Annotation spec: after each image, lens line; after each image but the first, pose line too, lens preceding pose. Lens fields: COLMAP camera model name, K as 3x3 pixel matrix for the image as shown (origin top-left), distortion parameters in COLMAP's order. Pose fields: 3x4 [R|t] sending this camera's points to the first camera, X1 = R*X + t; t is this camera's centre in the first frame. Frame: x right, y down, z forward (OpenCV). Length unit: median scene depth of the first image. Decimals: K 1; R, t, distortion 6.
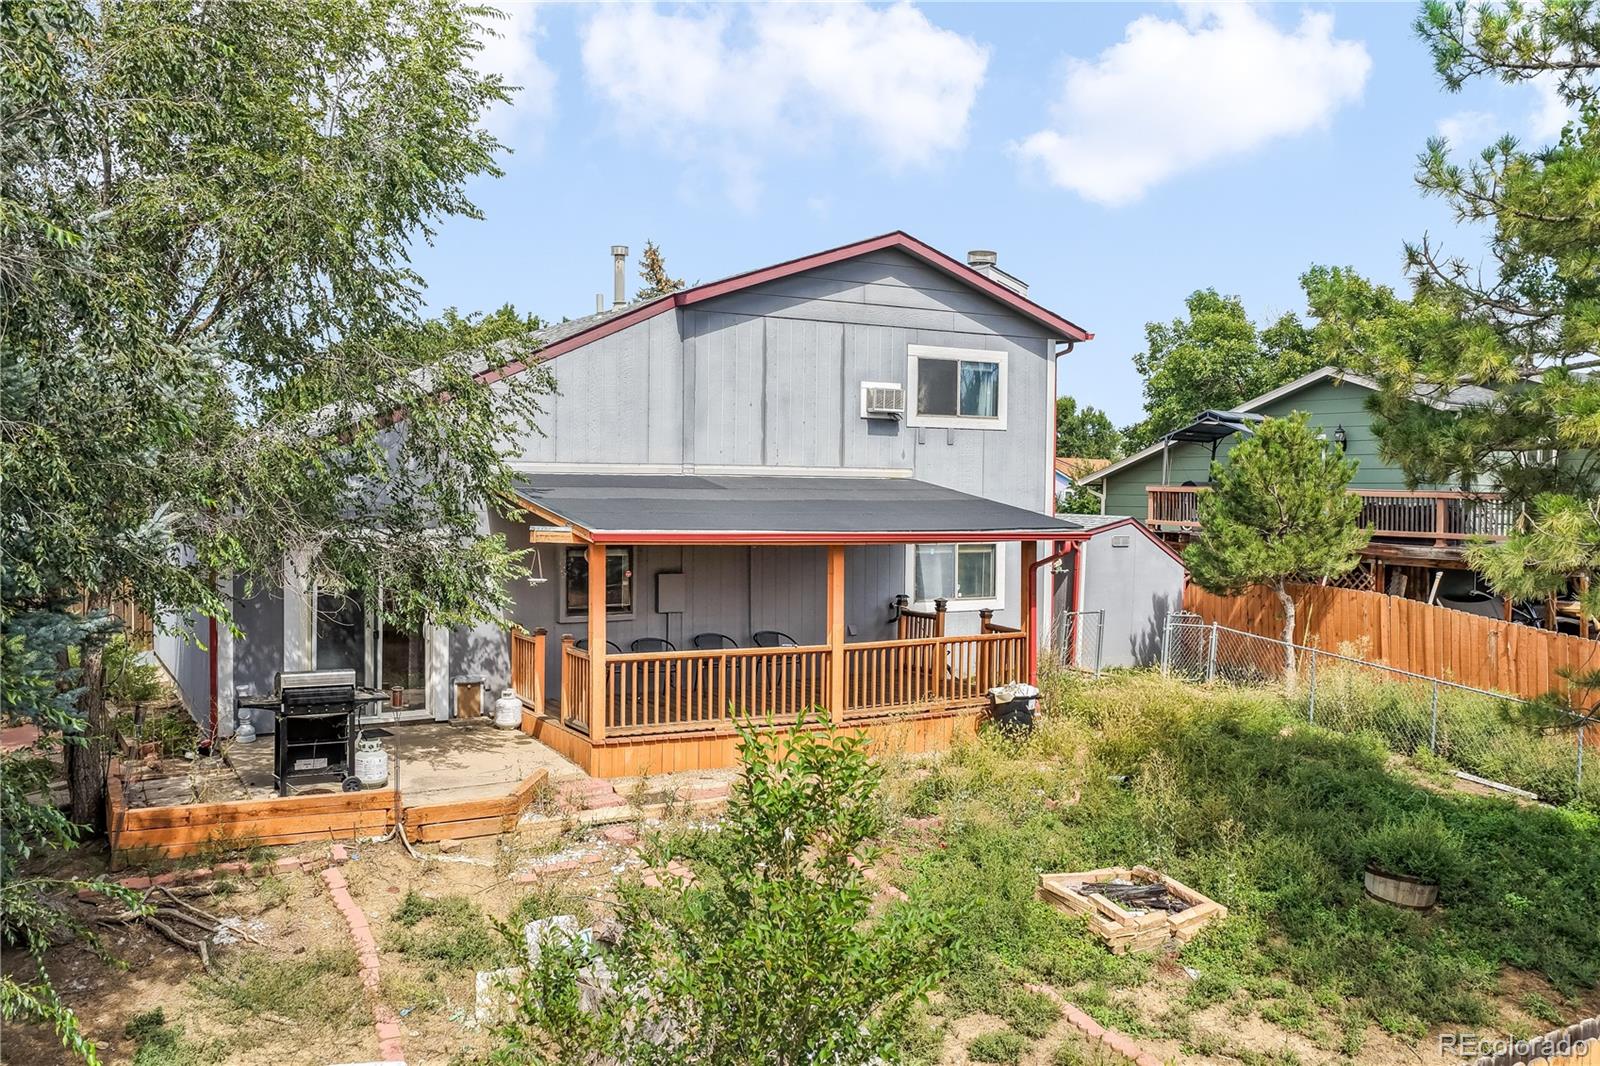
lens RADIAL K [[1339.6, 0, 806.0], [0, 1339.6, 539.9], [0, 0, 1]] dist [-0.012729, 0.040374]
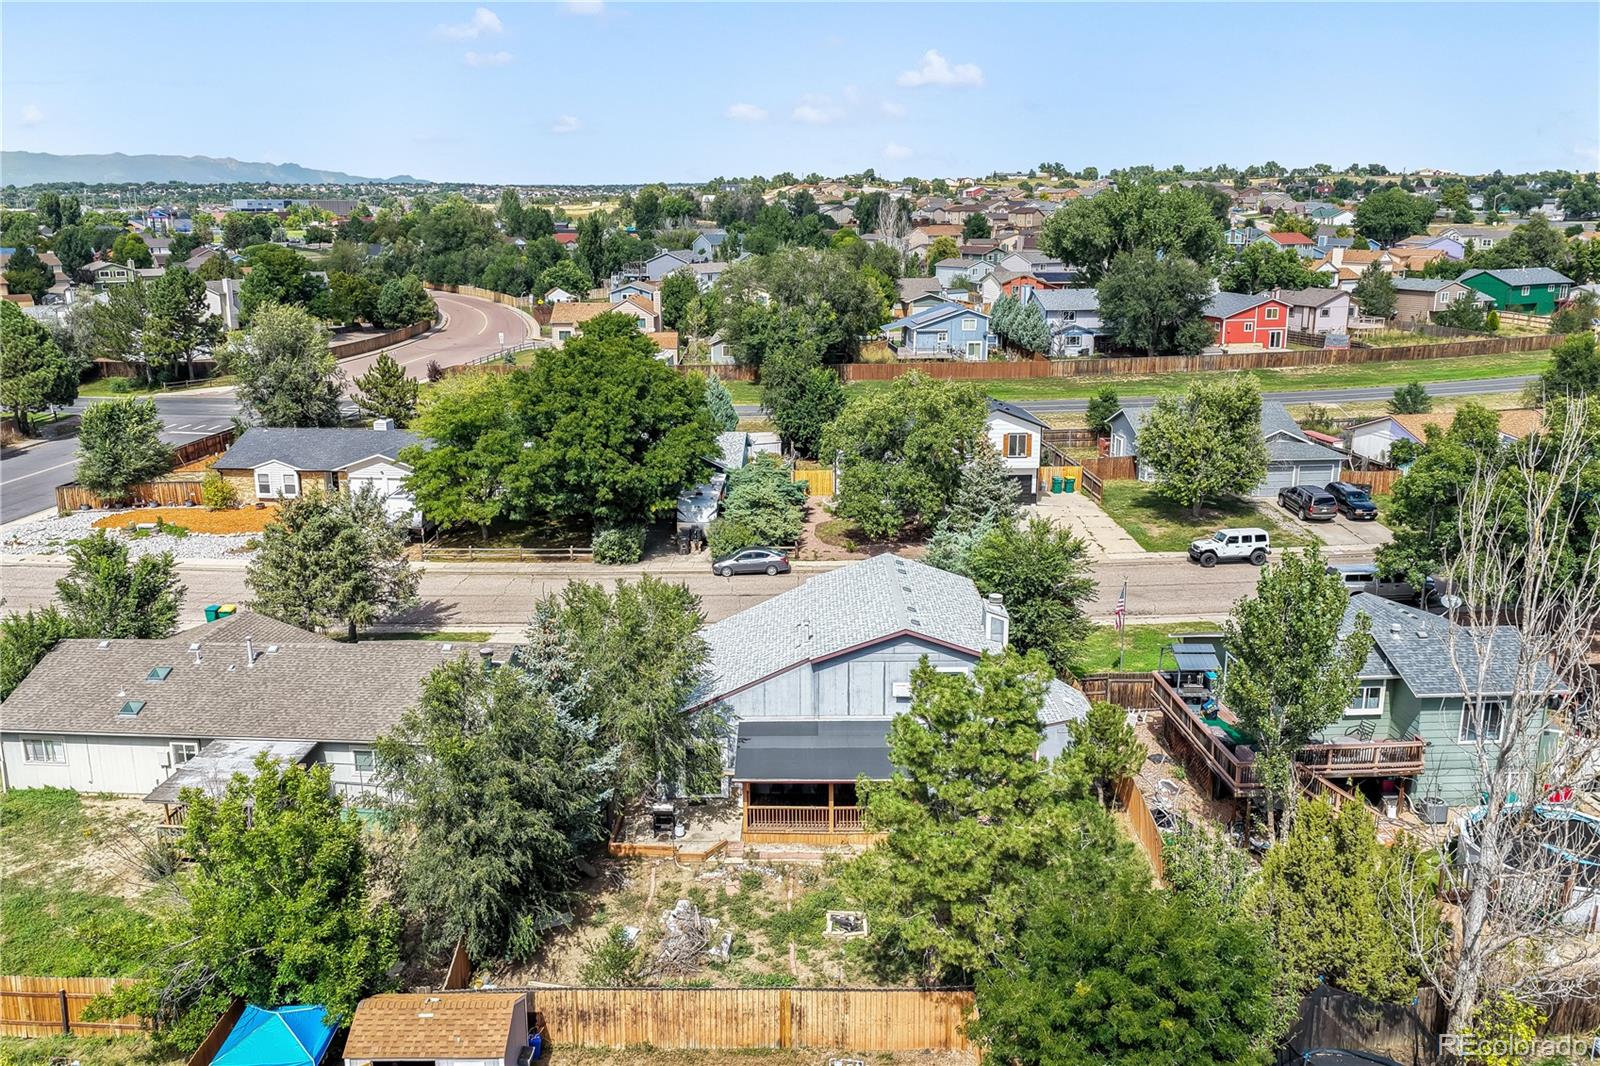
lens RADIAL K [[1339.6, 0, 797.1], [0, 1339.6, 533.5], [0, 0, 1]] dist [-0.012729, 0.040374]
pose [[0.859910, 0.107540, -0.498989, 1.490496], [-0.003770, 0.978867, 0.204464, -1.217283], [0.510432, -0.173939, 0.842143, -1.541163]]
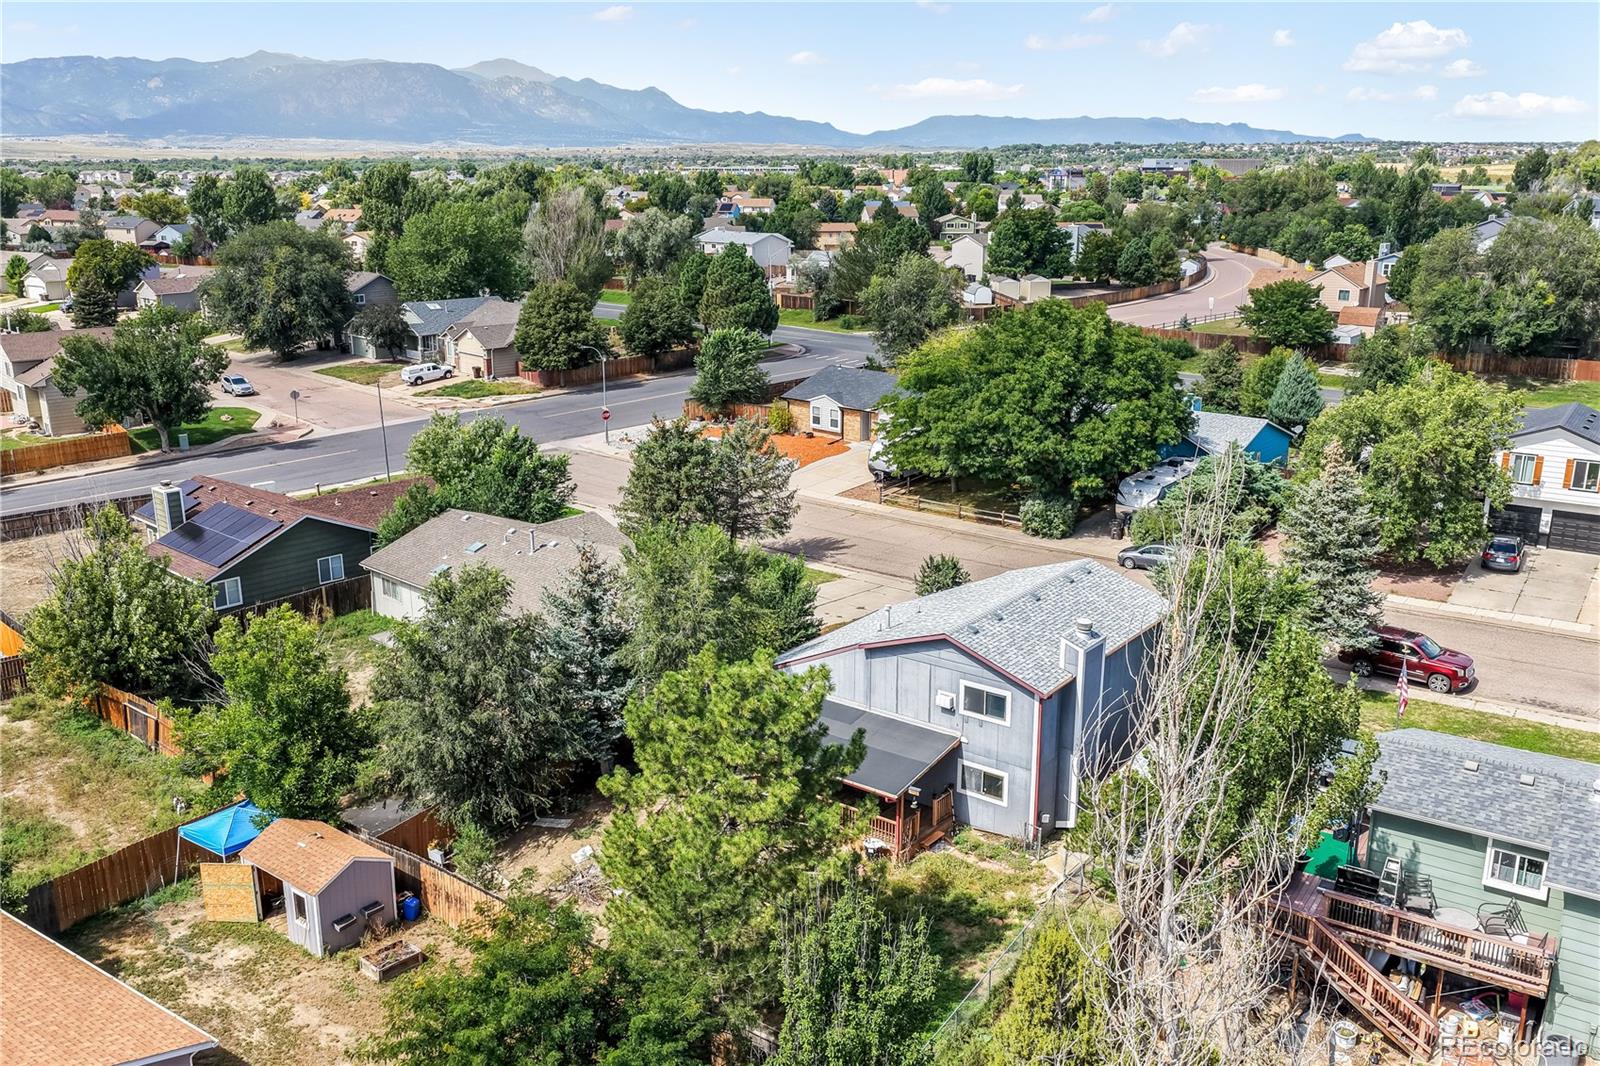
lens RADIAL K [[1339.6, 0, 798.1], [0, 1339.6, 532.1], [0, 0, 1]] dist [-0.012729, 0.040374]
pose [[0.370759, 0.233819, -0.898814, 2.592000], [-0.027342, 0.970118, 0.241090, -1.235275], [0.928327, -0.064810, 0.366073, -0.032453]]
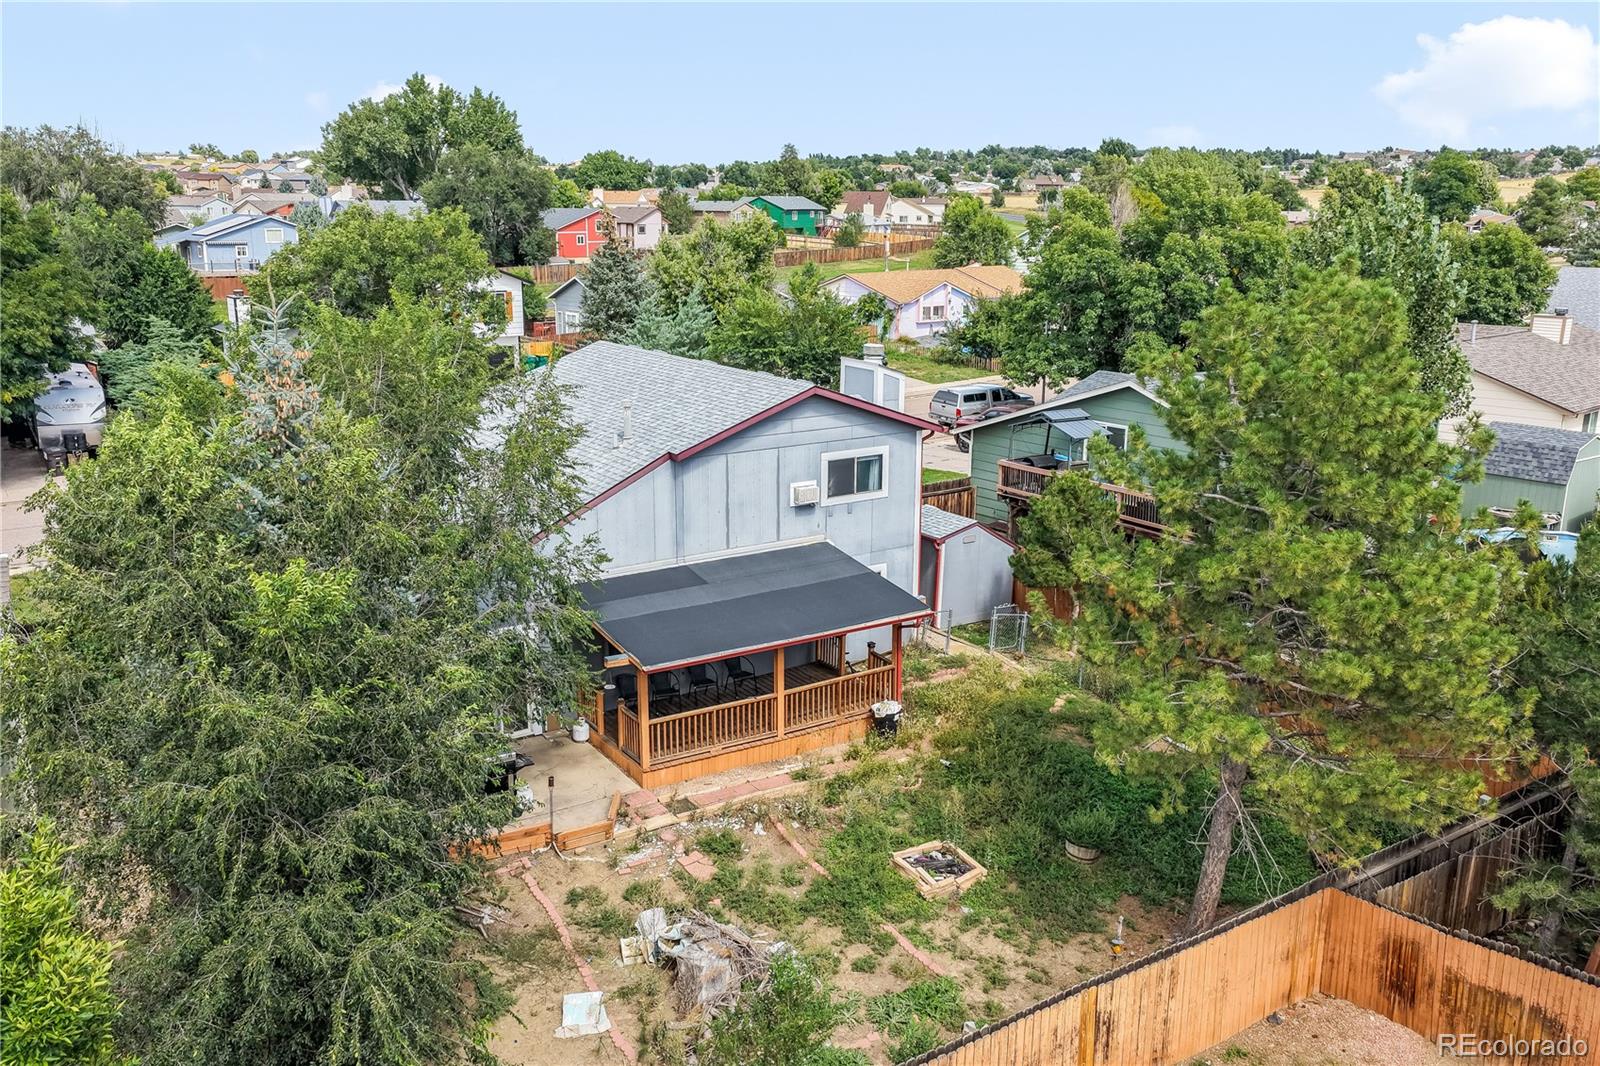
lens RADIAL K [[1339.6, 0, 799.9], [0, 1339.6, 538.6], [0, 0, 1]] dist [-0.012729, 0.040374]
pose [[0.998089, -0.019712, 0.058571, -0.050860], [0.006987, 0.977682, 0.209973, -0.506281], [-0.061403, -0.209163, 0.975951, -0.650634]]
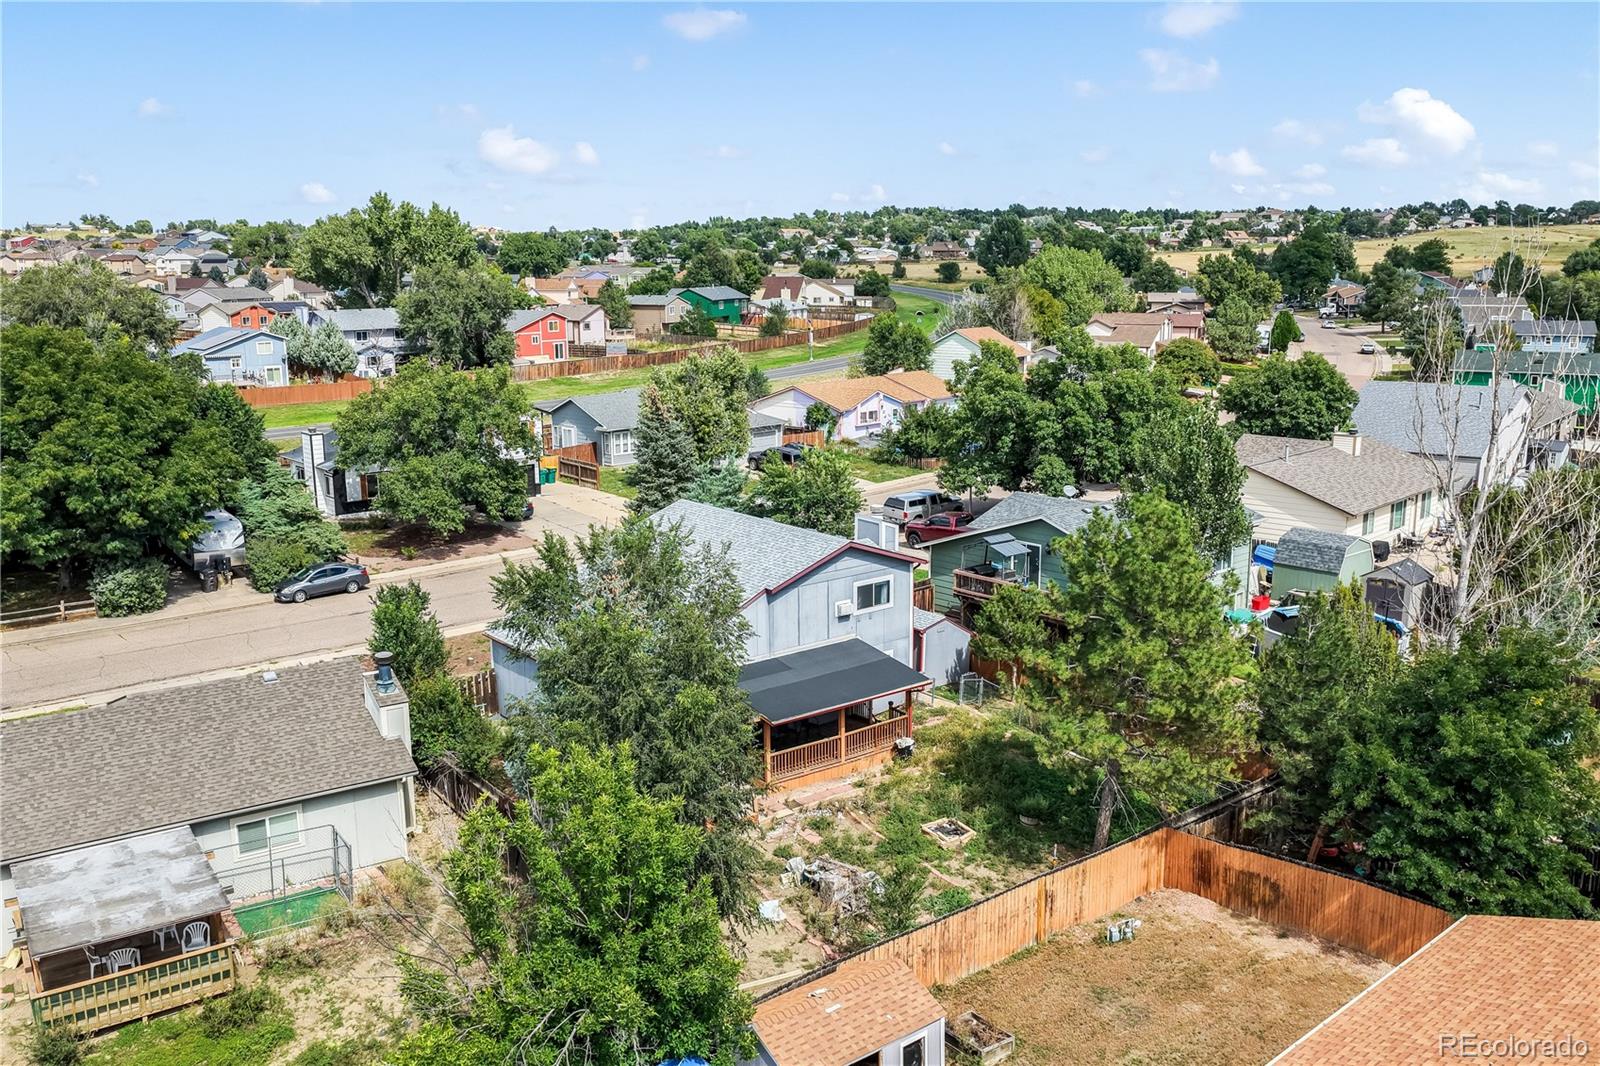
lens RADIAL K [[1339.6, 0, 795.6], [0, 1339.6, 547.9], [0, 0, 1]] dist [-0.012729, 0.040374]
pose [[0.990876, -0.047708, 0.126047, -0.437622], [0.024552, 0.983499, 0.179242, -0.868740], [-0.132519, -0.174512, 0.975697, -1.746885]]
